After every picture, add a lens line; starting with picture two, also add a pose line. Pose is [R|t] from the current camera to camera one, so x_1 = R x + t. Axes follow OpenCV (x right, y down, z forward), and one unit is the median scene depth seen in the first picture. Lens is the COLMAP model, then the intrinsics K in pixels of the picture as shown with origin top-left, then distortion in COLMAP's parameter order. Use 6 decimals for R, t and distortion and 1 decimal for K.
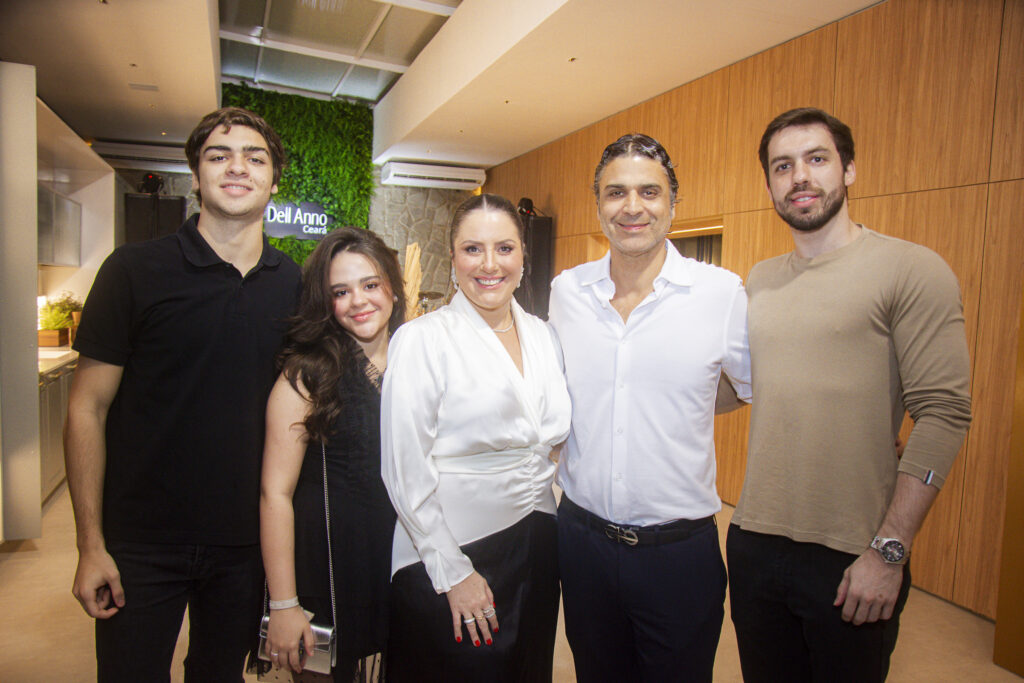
lens RADIAL K [[830.2, 0, 540.2], [0, 830.2, 352.9], [0, 0, 1]] dist [-0.146023, 0.139040]
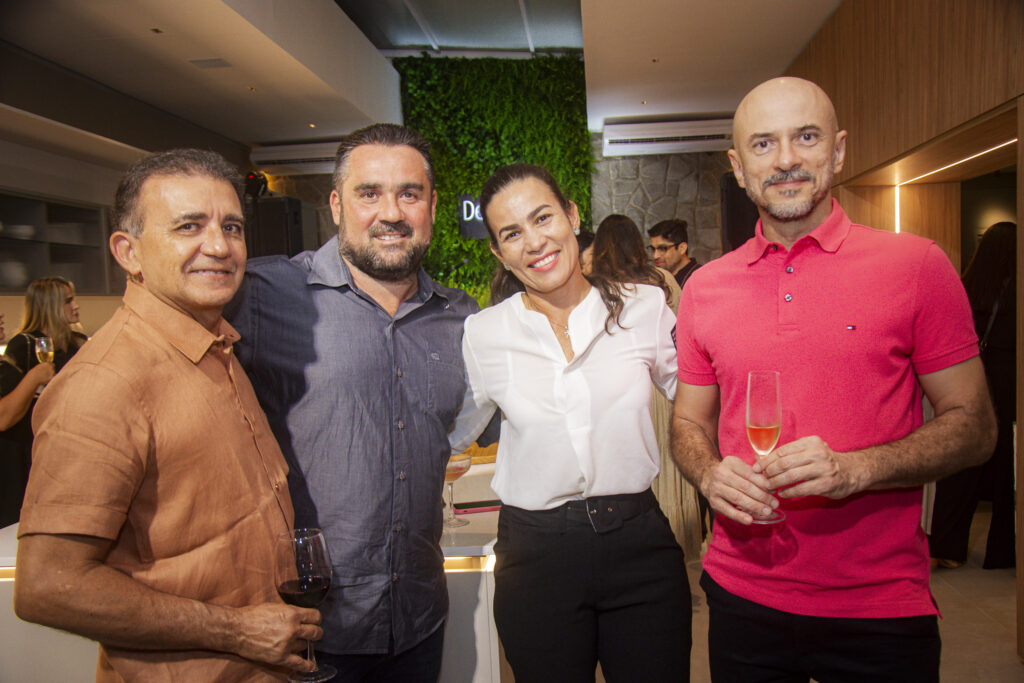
lens RADIAL K [[917.4, 0, 512.1], [0, 917.4, 342.8], [0, 0, 1]] dist [-0.065440, 0.001054]
pose [[0.901118, -0.050130, -0.430665, 0.099886], [0.040350, 0.998679, -0.031821, -0.010876], [0.431691, 0.011297, 0.901951, 0.228122]]
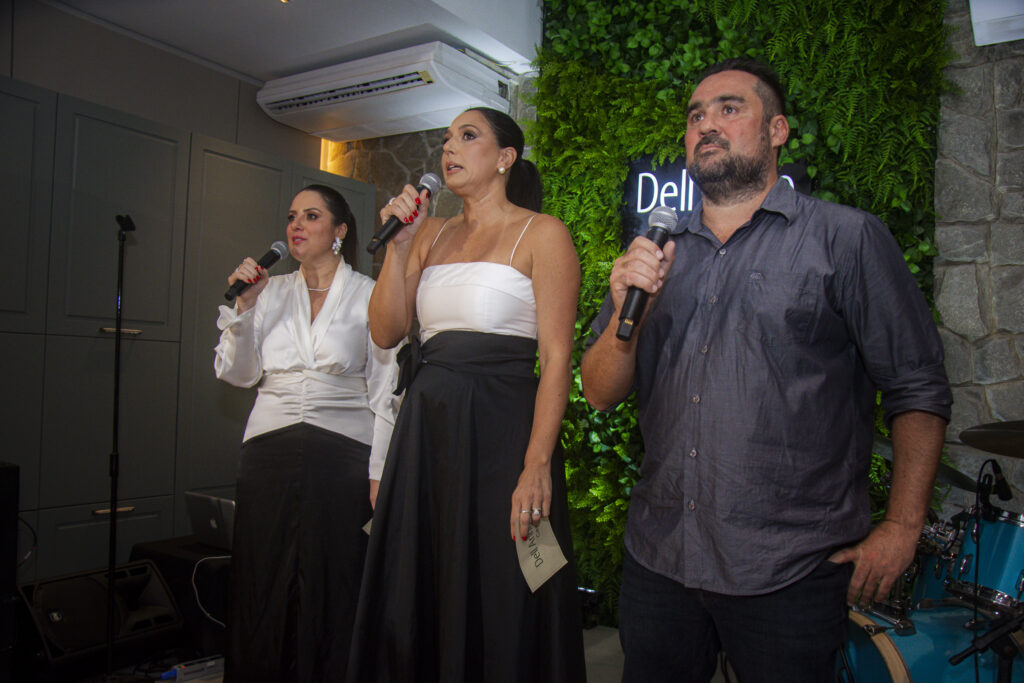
lens RADIAL K [[830.2, 0, 510.8], [0, 830.2, 349.1], [0, 0, 1]] dist [-0.146023, 0.139040]
pose [[0.587743, -0.024859, -0.808665, -0.071359], [-0.091222, 0.991118, -0.096768, -0.063544], [0.803888, 0.130643, 0.580255, 0.815656]]
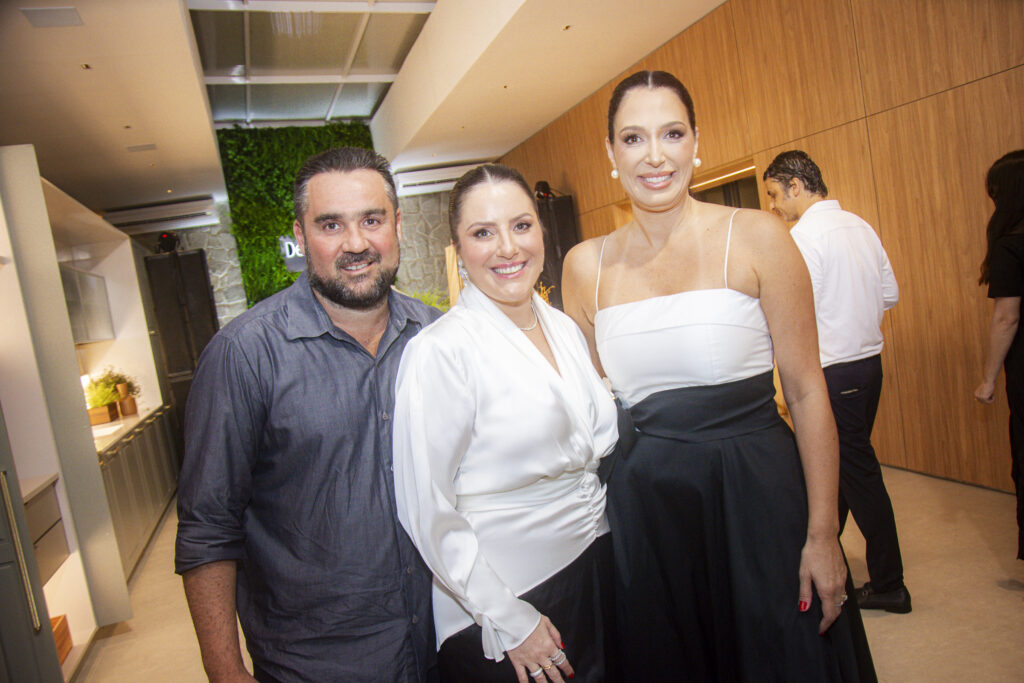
lens RADIAL K [[830.2, 0, 537.0], [0, 830.2, 346.8], [0, 0, 1]] dist [-0.146023, 0.139040]
pose [[0.980020, -0.193398, -0.046449, -0.012991], [0.193843, 0.981018, 0.005242, -0.001370], [0.044553, -0.014142, 0.998907, 0.020074]]
